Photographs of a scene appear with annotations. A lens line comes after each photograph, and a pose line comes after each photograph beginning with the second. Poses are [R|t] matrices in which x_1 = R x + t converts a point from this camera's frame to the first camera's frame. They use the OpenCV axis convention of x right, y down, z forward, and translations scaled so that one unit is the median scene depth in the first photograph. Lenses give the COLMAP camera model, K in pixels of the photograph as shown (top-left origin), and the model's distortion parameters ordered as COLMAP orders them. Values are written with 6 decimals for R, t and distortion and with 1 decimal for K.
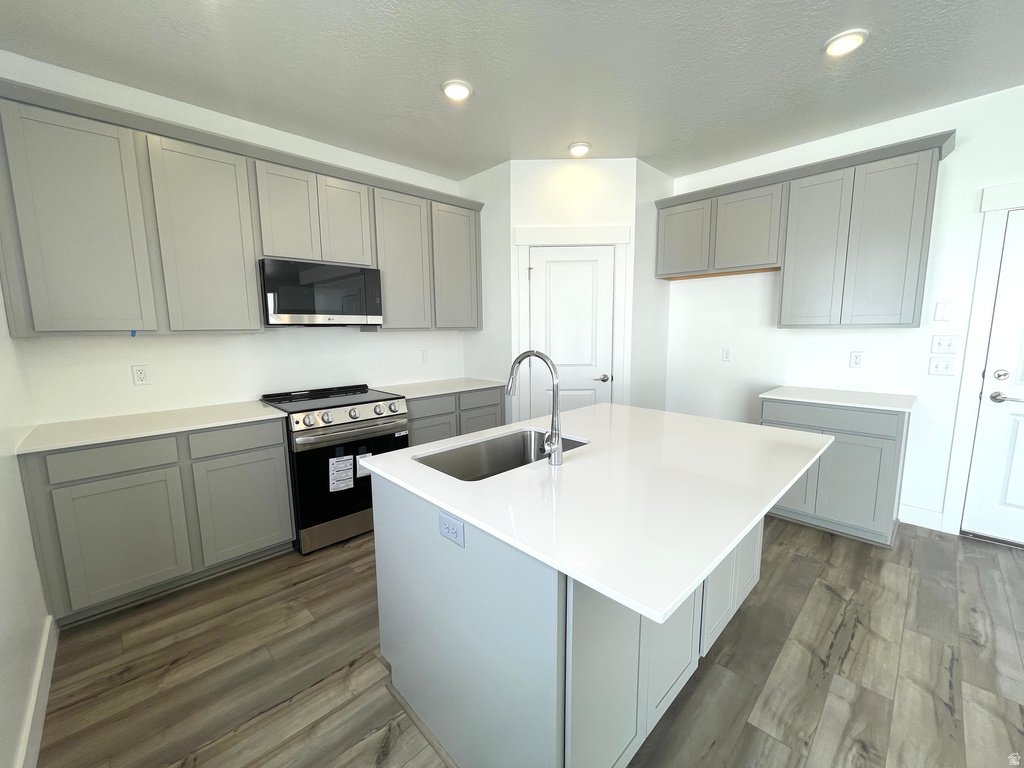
lens RADIAL K [[415.5, 0, 512.8], [0, 415.5, 380.6], [0, 0, 1]] dist [0.000109, -0.000302]
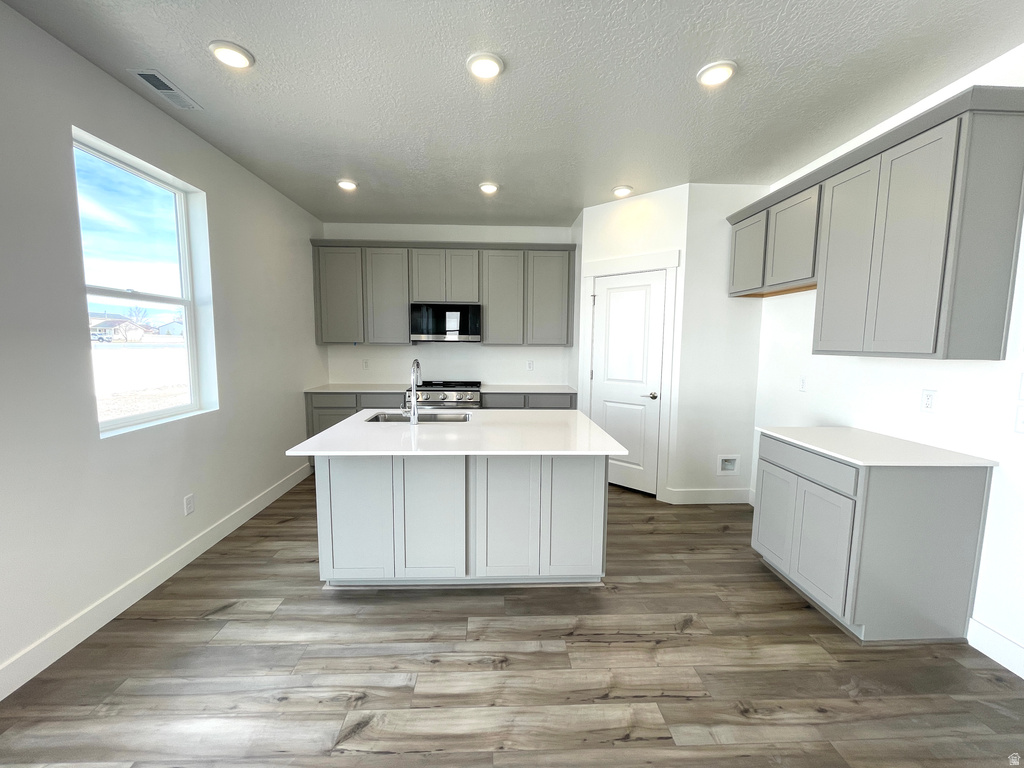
lens RADIAL K [[415.5, 0, 513.3], [0, 415.5, 384.1], [0, 0, 1]] dist [0.000109, -0.000302]
pose [[0.747487, 0.086809, -0.658580, 0.979041], [-0.101502, 0.994708, 0.015910, -0.024649], [0.656476, 0.054955, 0.752343, -0.029051]]
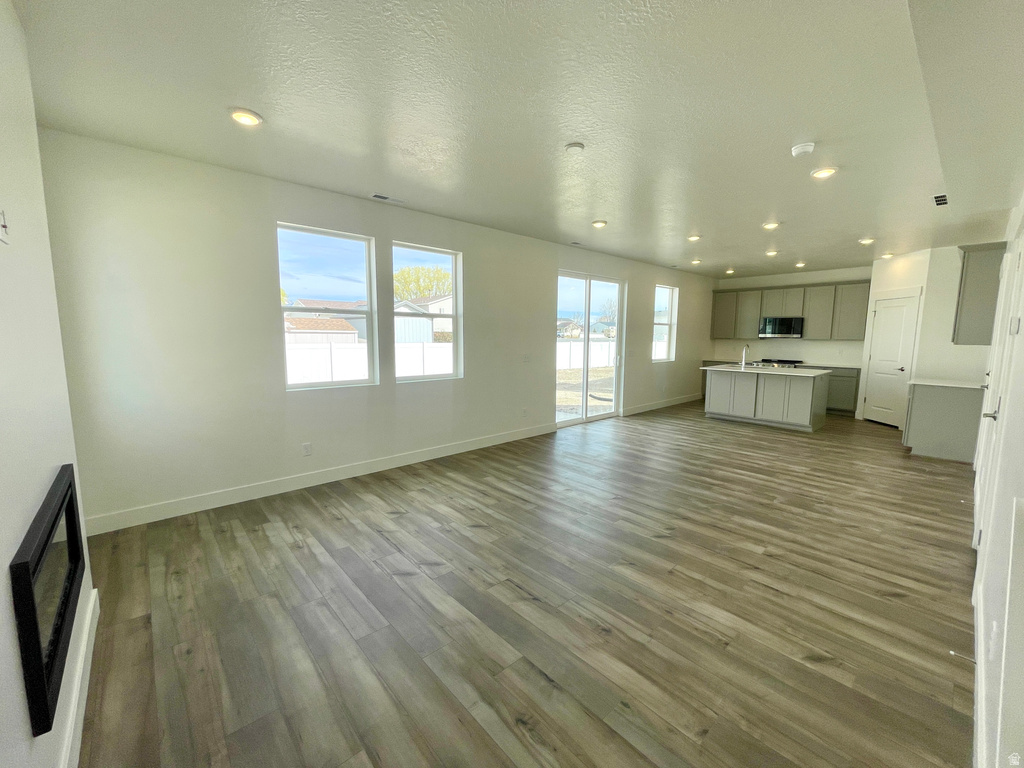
lens RADIAL K [[415.5, 0, 513.8], [0, 415.5, 385.0], [0, 0, 1]] dist [0.000109, -0.000302]
pose [[-0.034576, 0.132707, -0.990552, 3.156645], [-0.132752, 0.981752, 0.136161, 0.058798], [0.990546, 0.136205, -0.016328, -0.961660]]
